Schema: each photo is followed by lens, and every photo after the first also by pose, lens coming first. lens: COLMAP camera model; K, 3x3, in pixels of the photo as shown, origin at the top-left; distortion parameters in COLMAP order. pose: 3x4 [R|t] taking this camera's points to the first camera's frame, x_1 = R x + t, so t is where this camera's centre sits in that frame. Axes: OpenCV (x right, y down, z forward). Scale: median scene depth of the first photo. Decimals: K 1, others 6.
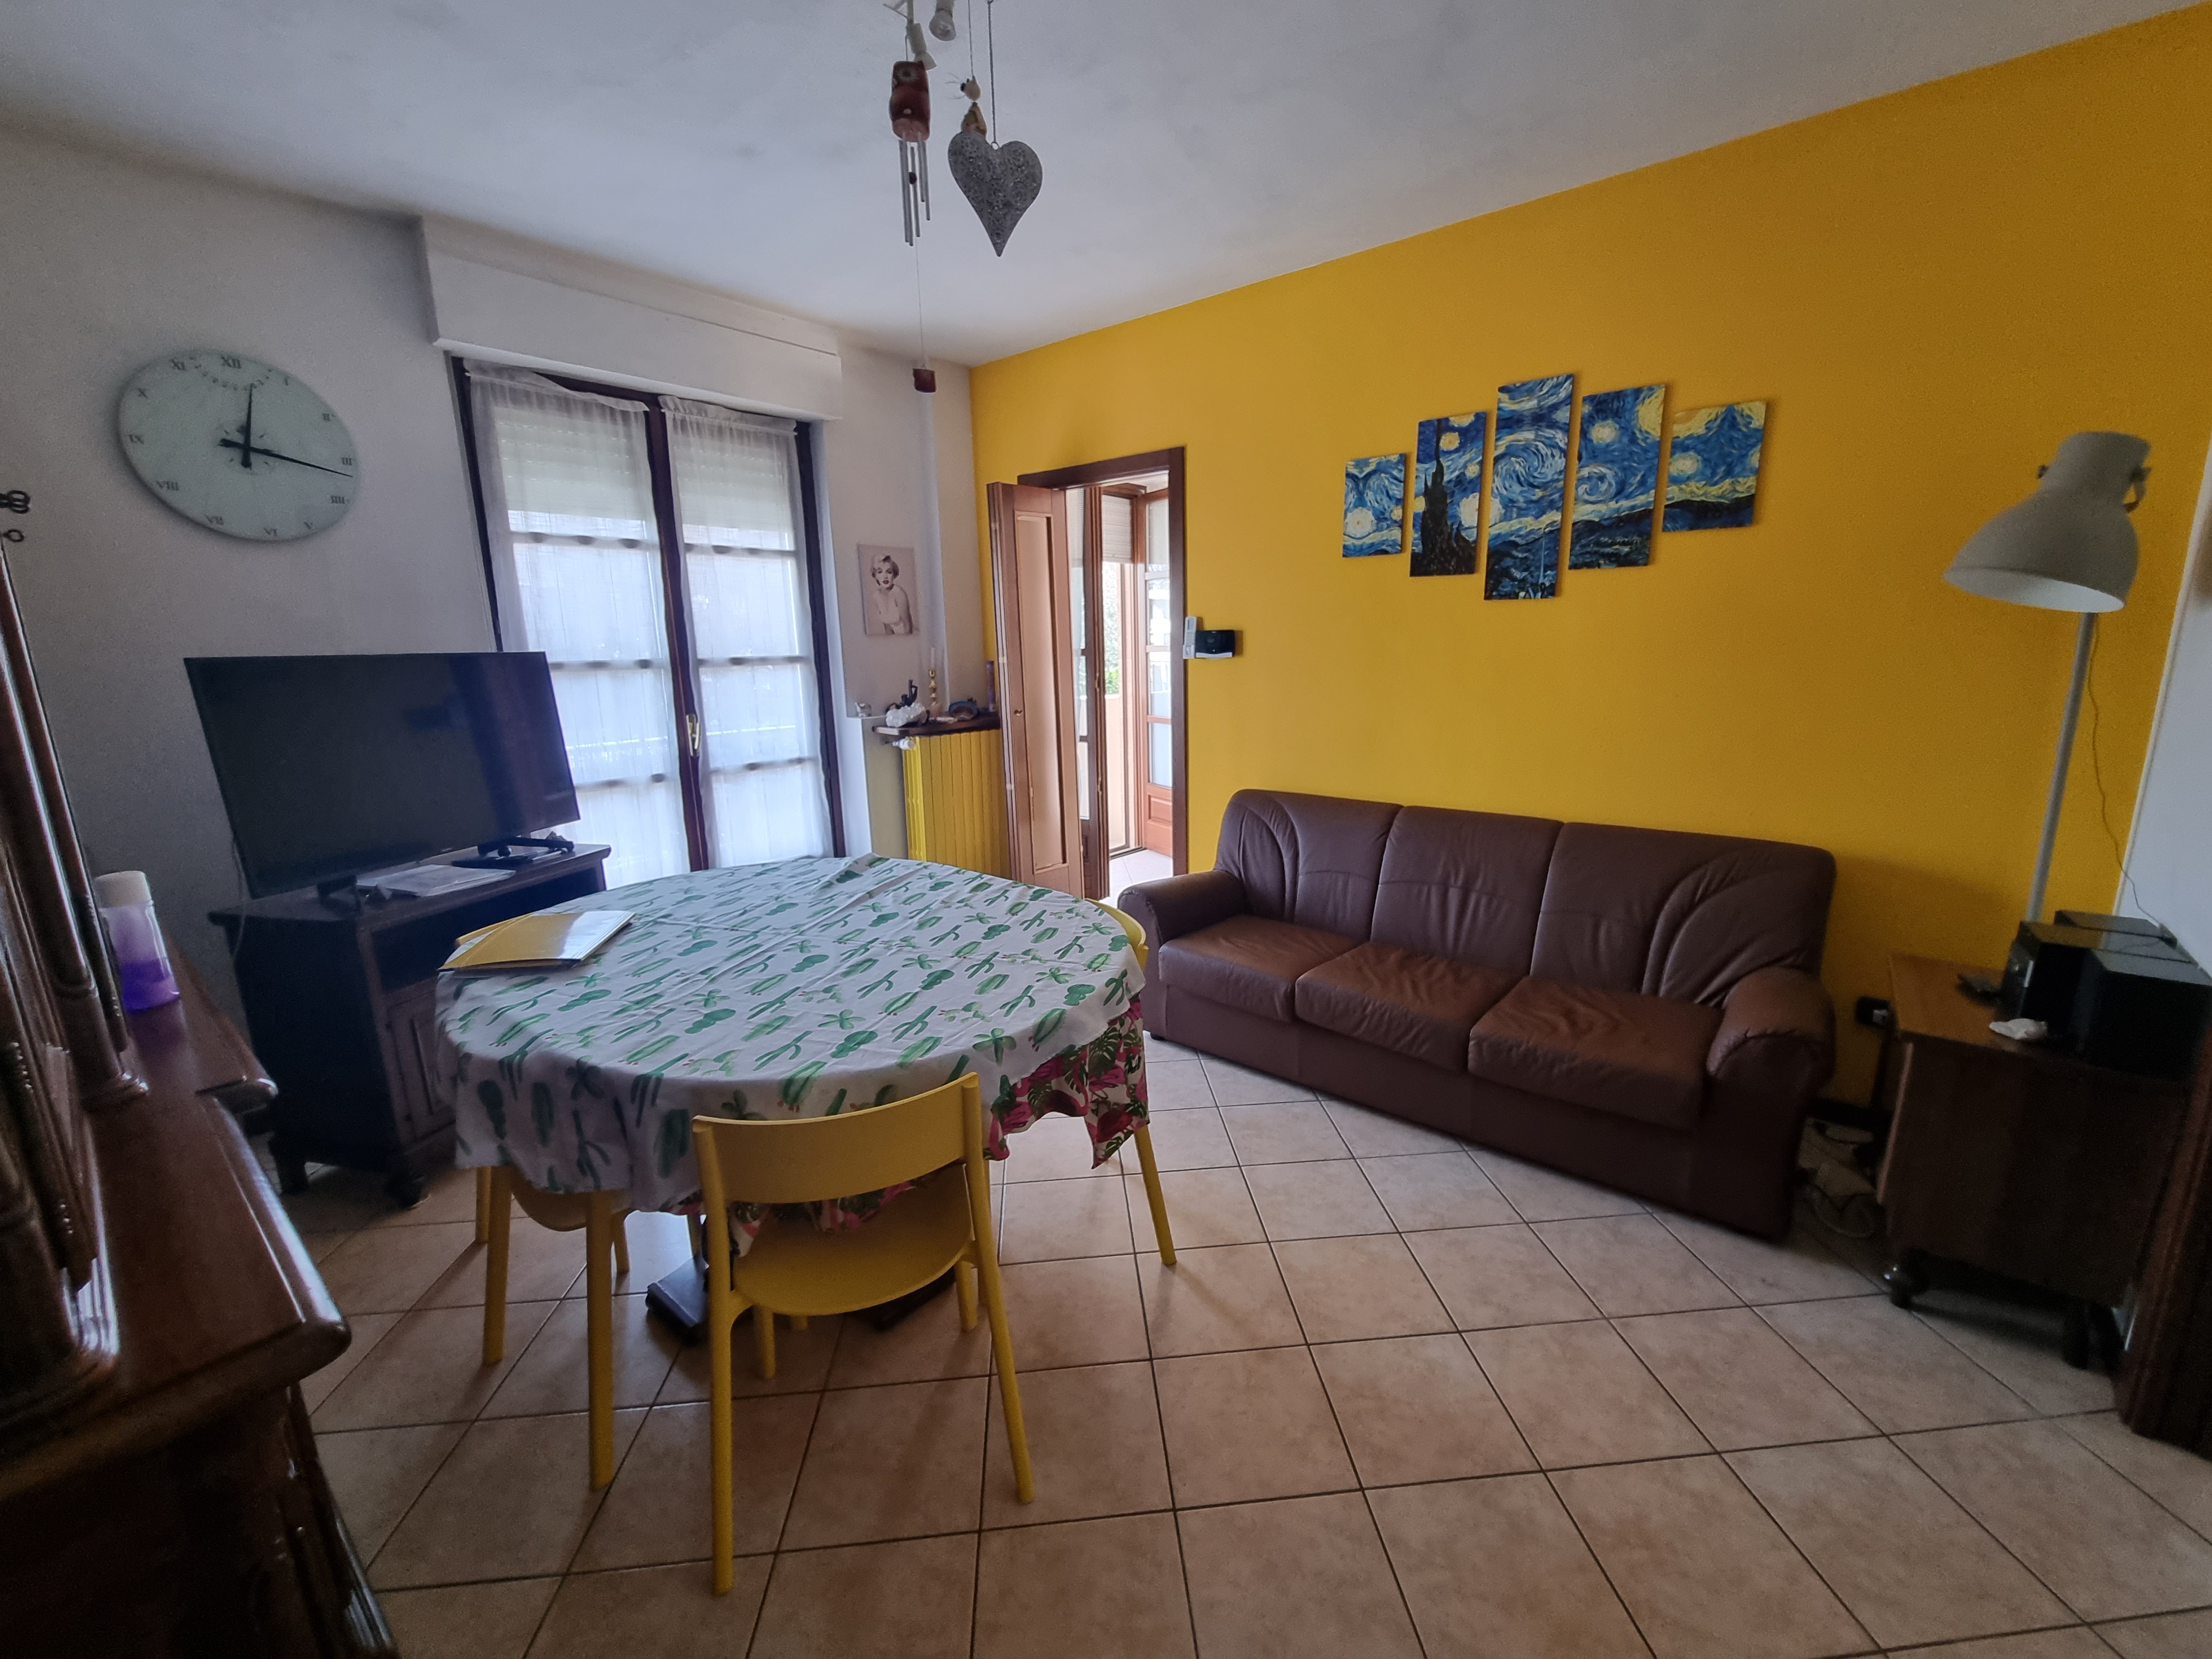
lens RADIAL K [[901.4, 0, 1128.7], [0, 901.4, 834.4], [0, 0, 1]] dist [0.008838, -0.004238]
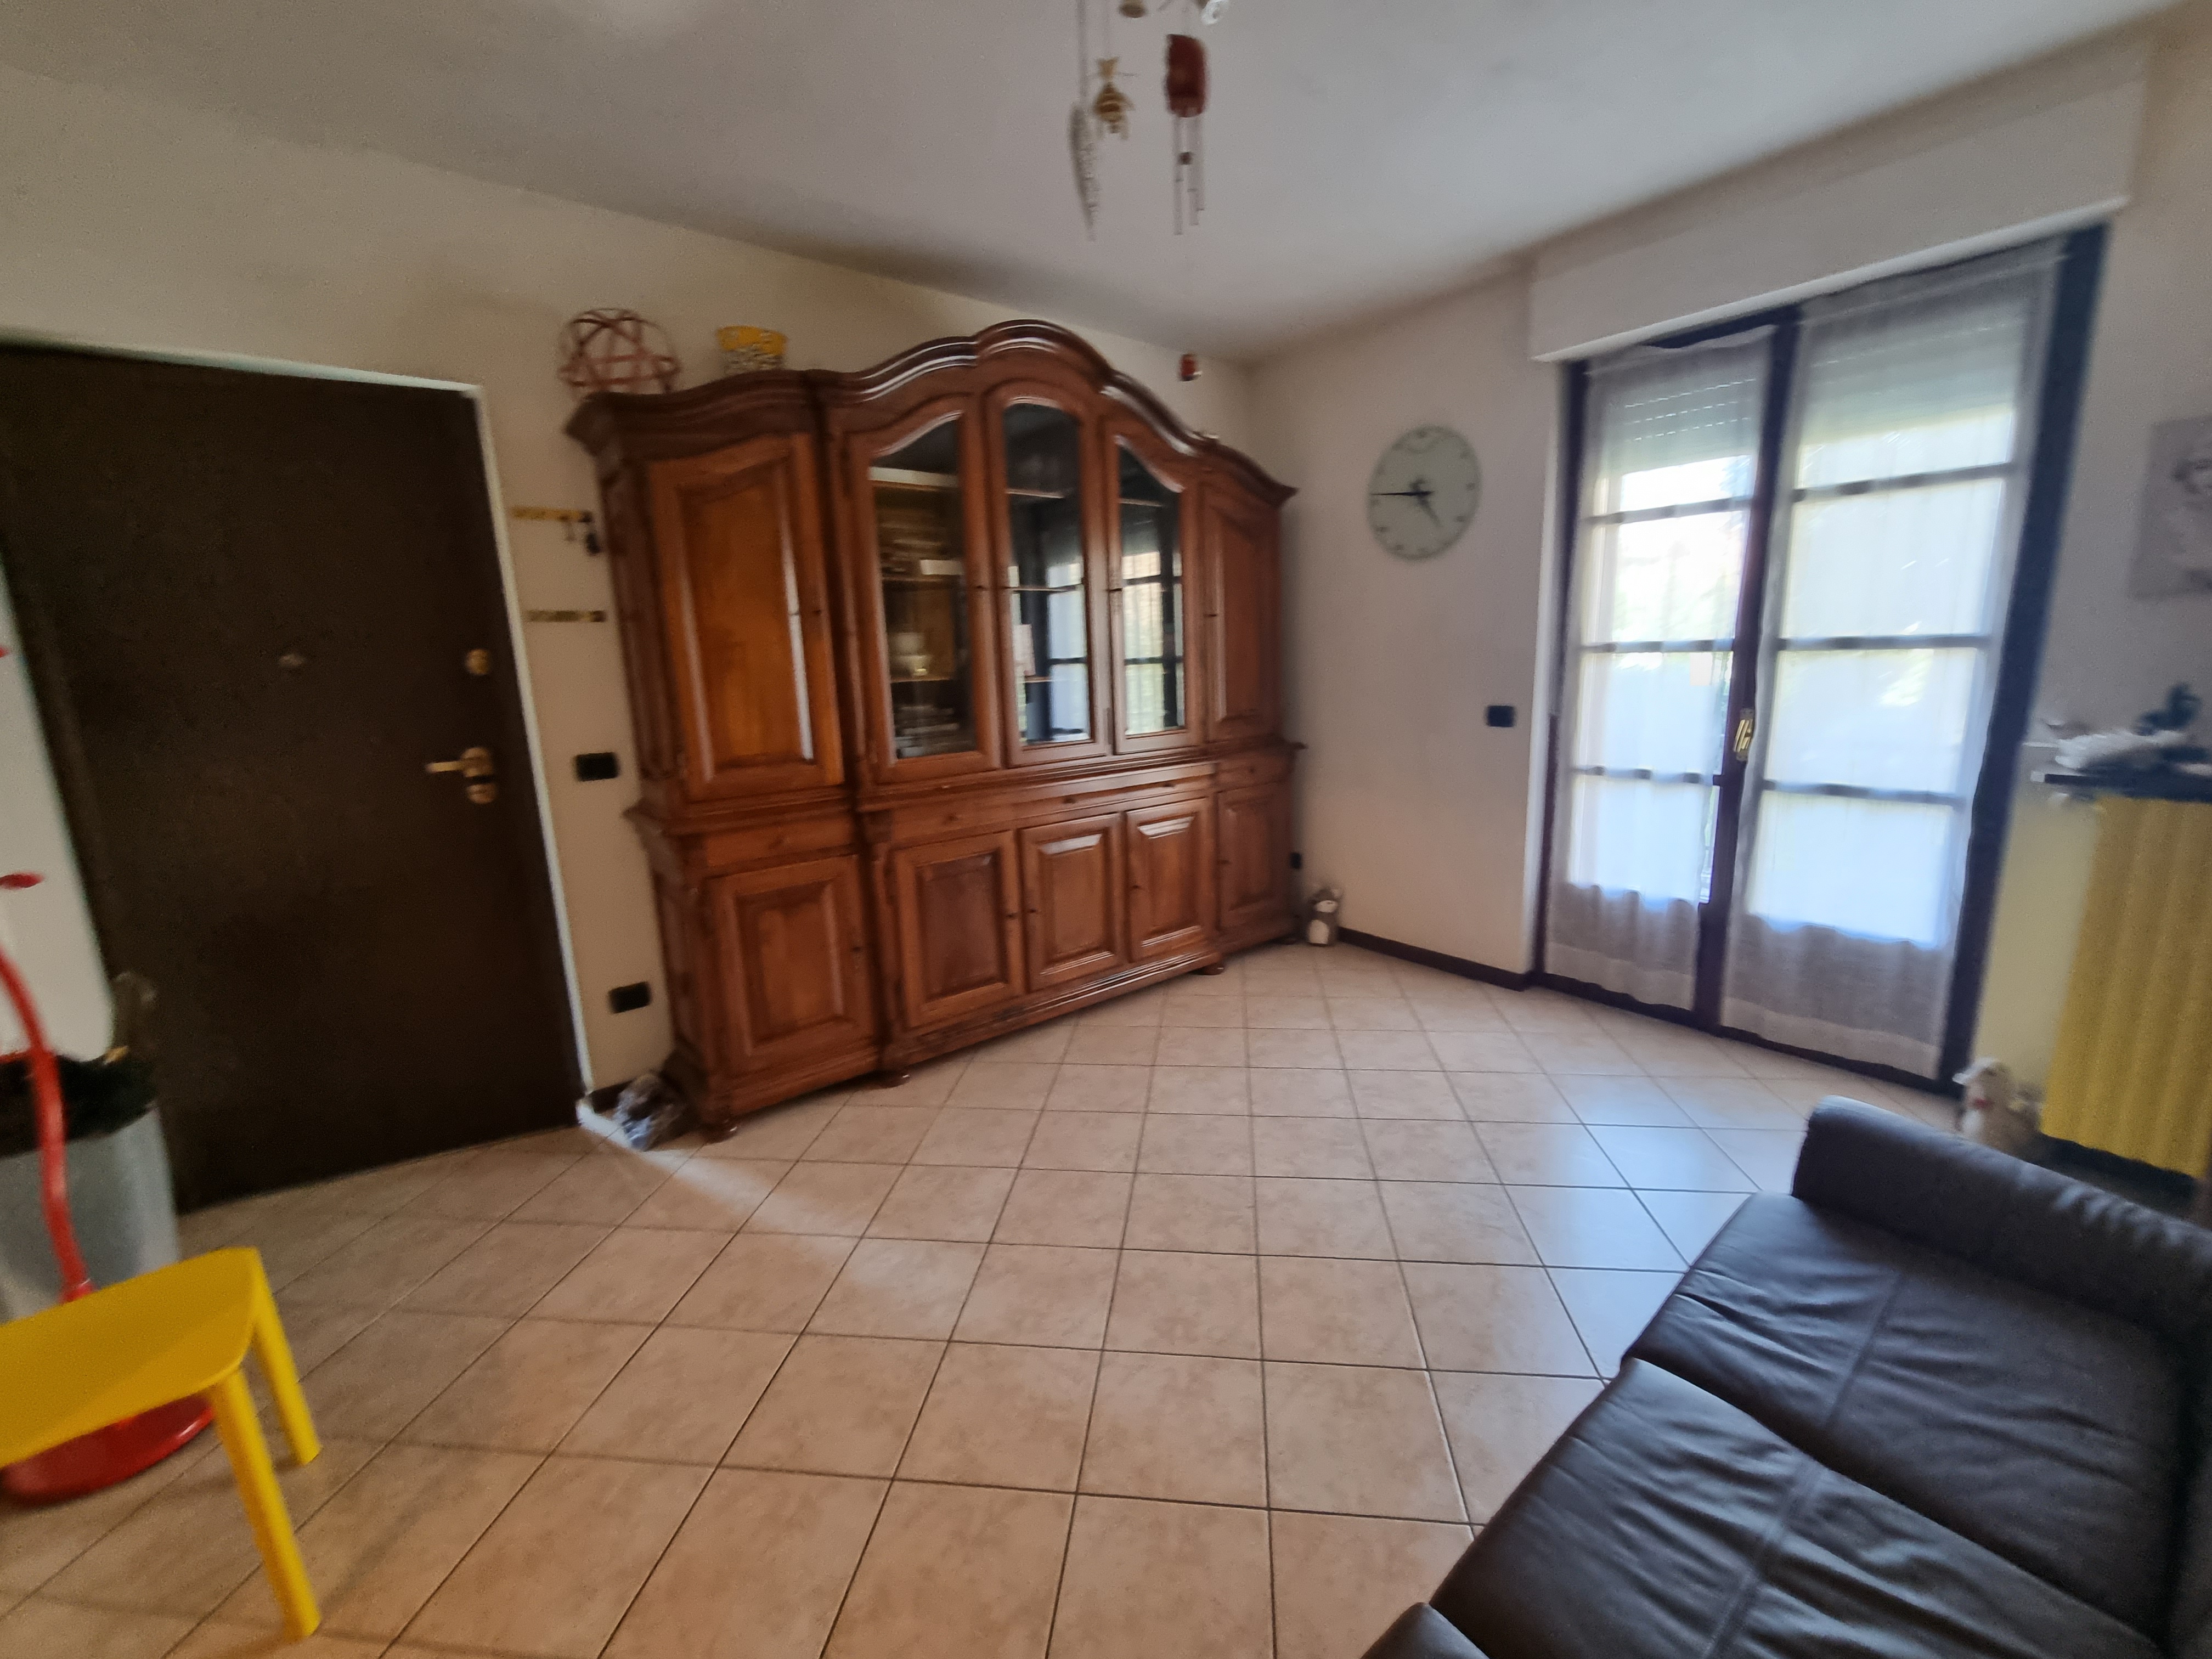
lens RADIAL K [[901.4, 0, 1130.3], [0, 901.4, 837.1], [0, 0, 1]] dist [0.008838, -0.004238]
pose [[-0.197501, 0.223657, -0.954448, 0.608193], [-0.176291, 0.949649, 0.259012, -0.196696], [0.964321, 0.219416, -0.148128, 0.884266]]
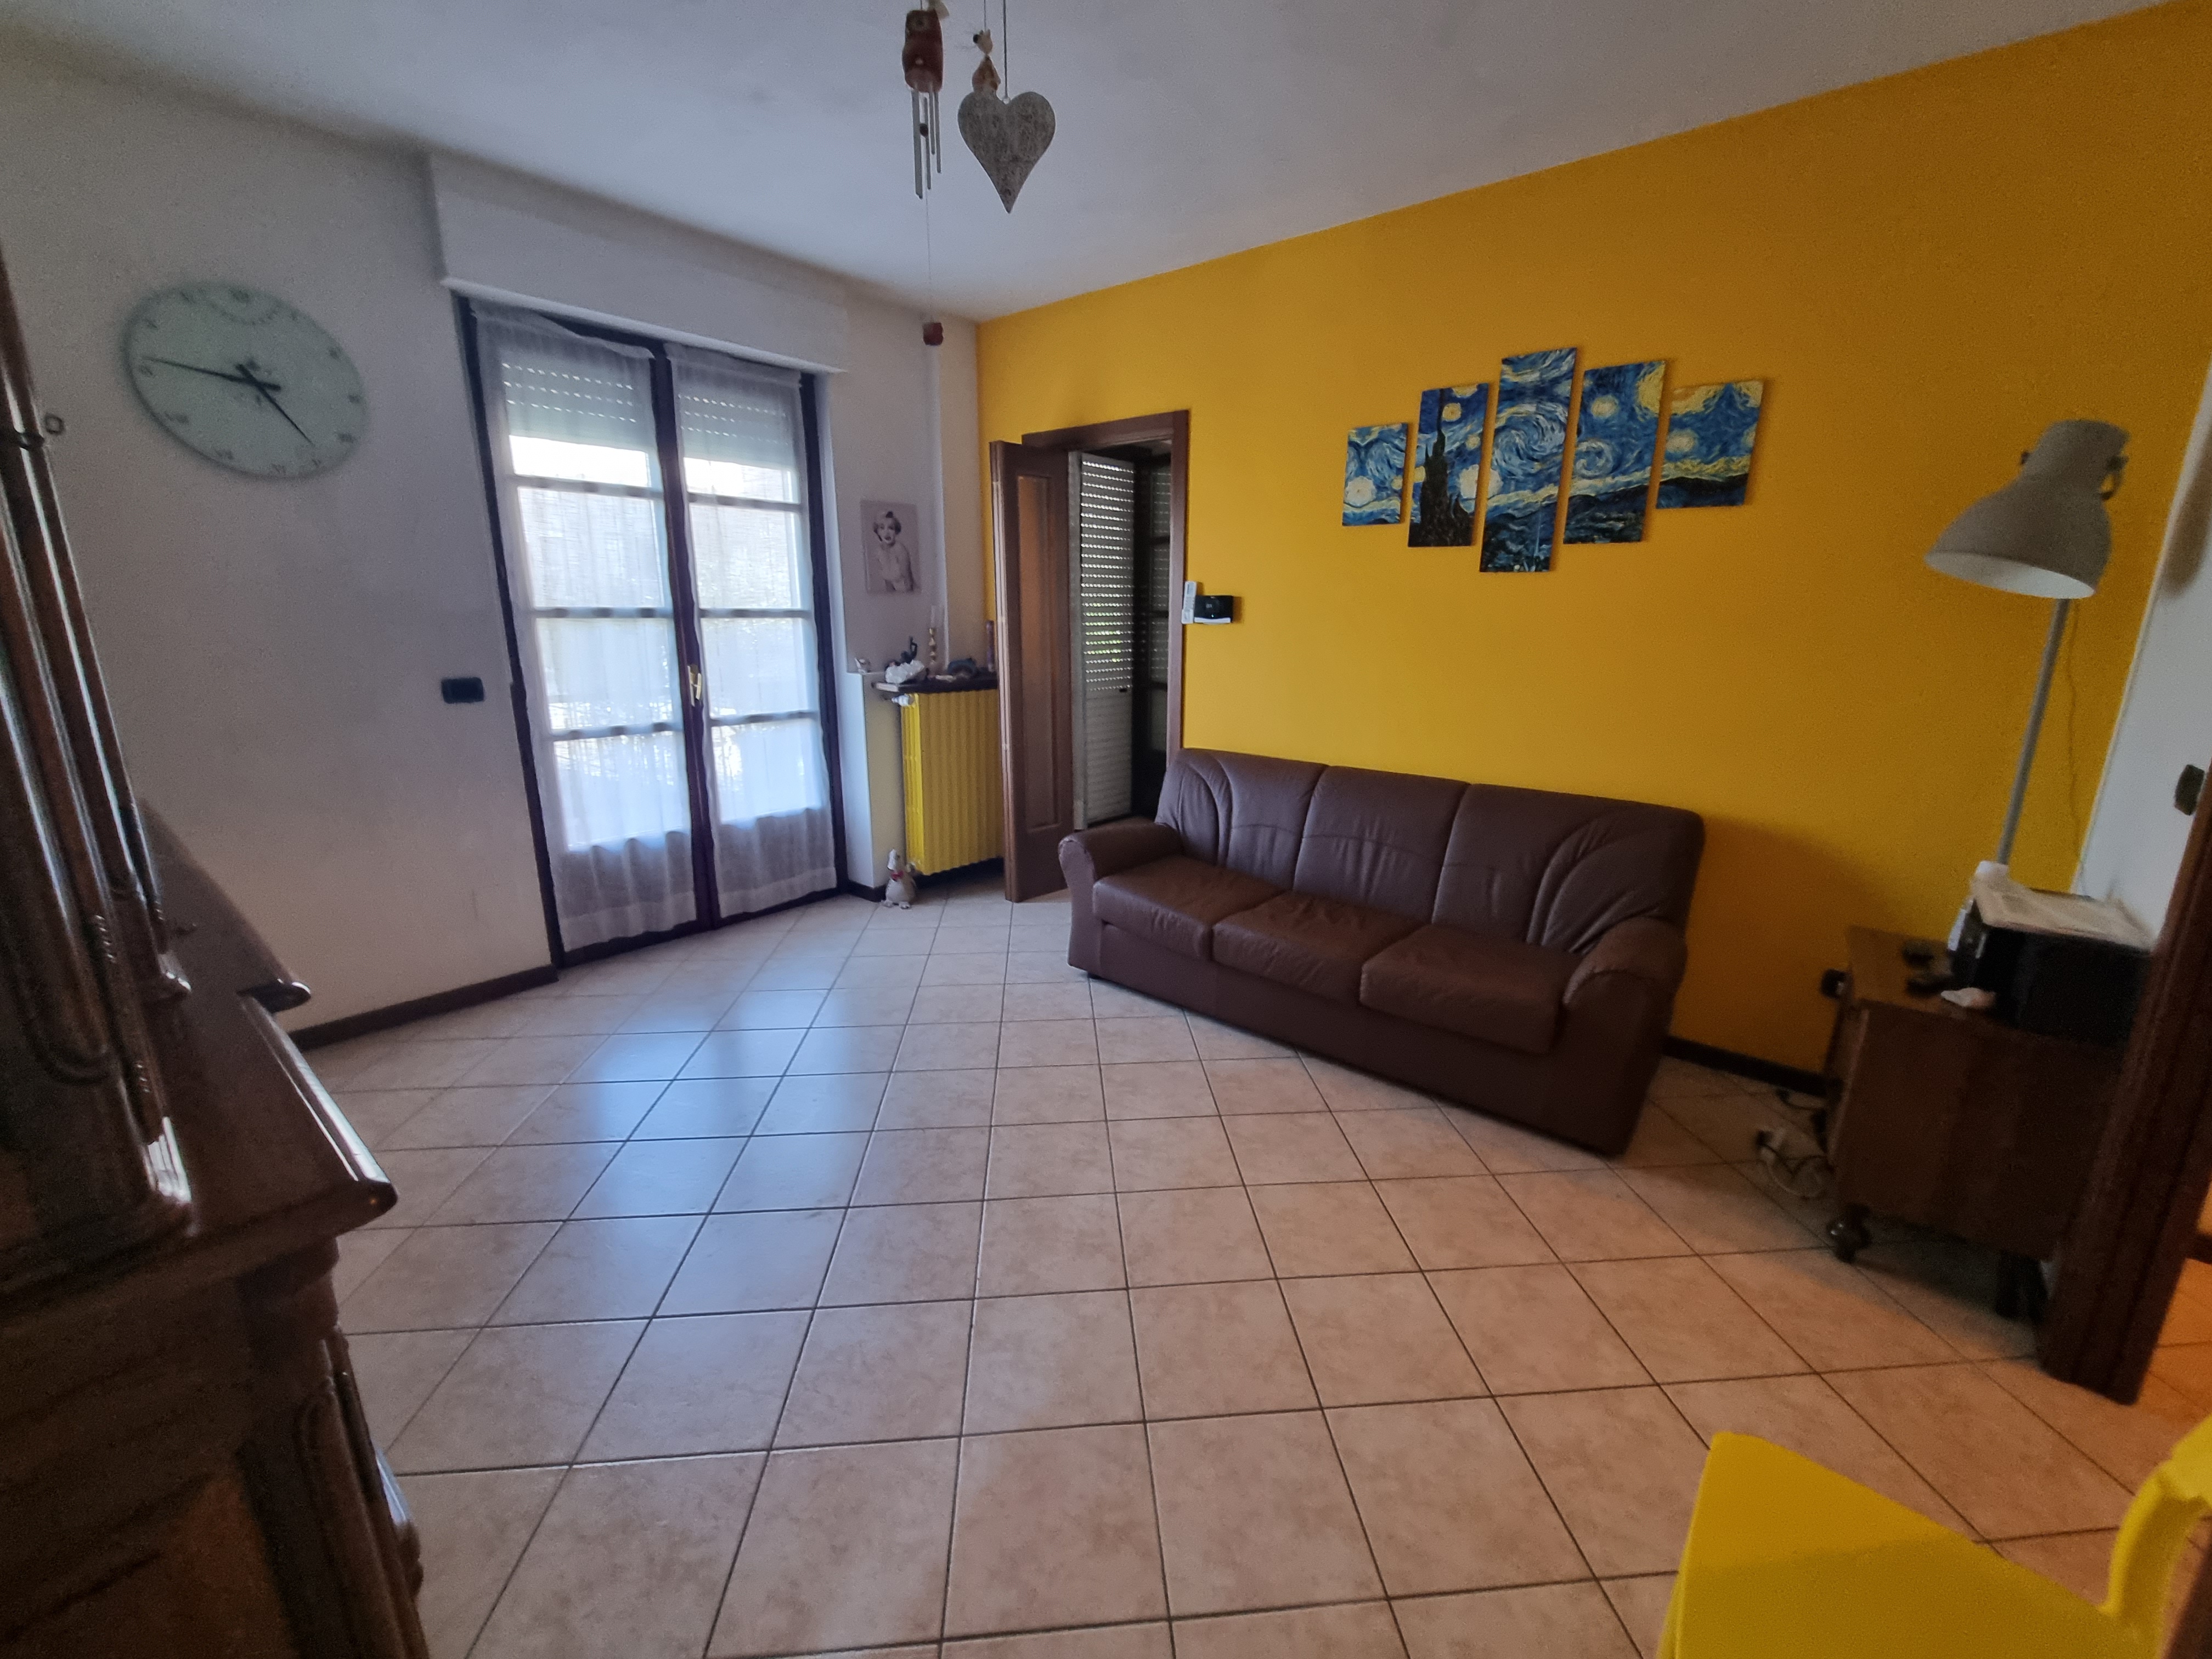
lens RADIAL K [[901.4, 0, 1127.9], [0, 901.4, 832.8], [0, 0, 1]] dist [0.008838, -0.004238]
pose [[0.999605, 0.027878, 0.003587, 0.004746], [-0.027980, 0.999082, 0.032424, 0.012260], [-0.002680, -0.032512, 0.999468, -0.023693]]
